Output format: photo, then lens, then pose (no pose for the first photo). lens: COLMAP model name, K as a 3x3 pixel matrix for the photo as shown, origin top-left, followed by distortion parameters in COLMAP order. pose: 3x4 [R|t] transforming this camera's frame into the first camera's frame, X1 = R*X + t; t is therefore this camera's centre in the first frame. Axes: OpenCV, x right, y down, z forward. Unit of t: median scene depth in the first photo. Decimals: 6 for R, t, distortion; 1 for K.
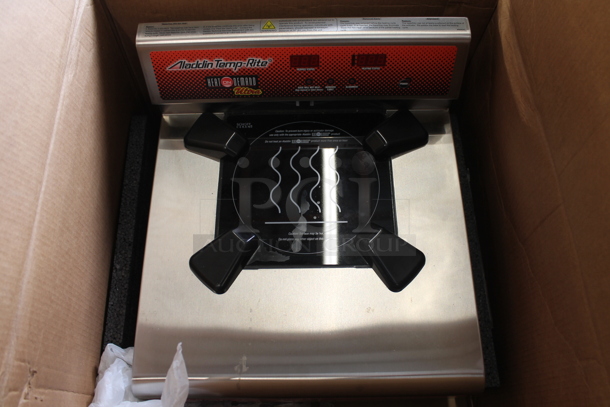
lens RADIAL K [[507.8, 0, 307.4], [0, 507.8, 203.2], [0, 0, 1]] dist [-0.157239, 0.115830]
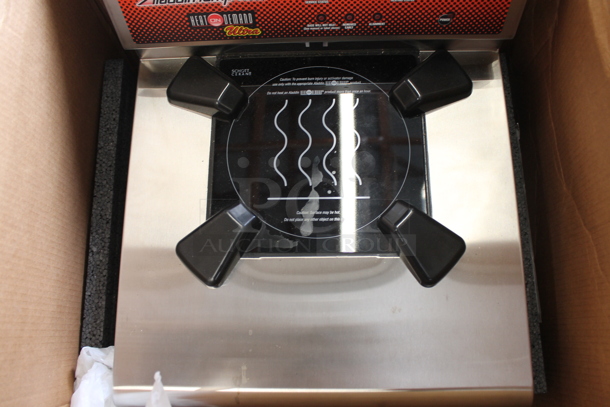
lens RADIAL K [[507.8, 0, 308.5], [0, 507.8, 201.9], [0, 0, 1]] dist [-0.157239, 0.115830]
pose [[0.999425, 0.000334, -0.033908, 0.009503], [0.005067, 0.987257, 0.159052, -0.084958], [0.033529, -0.159132, 0.986688, 0.203939]]
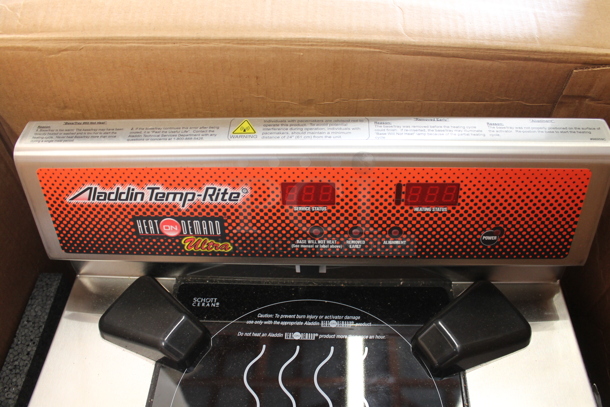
lens RADIAL K [[507.8, 0, 305.3], [0, 507.8, 199.4], [0, 0, 1]] dist [-0.157239, 0.115830]
pose [[0.997821, 0.021820, -0.062264, 0.024873], [-0.039271, 0.954764, -0.294762, -0.111507], [0.053015, 0.296564, 0.953540, 0.462023]]
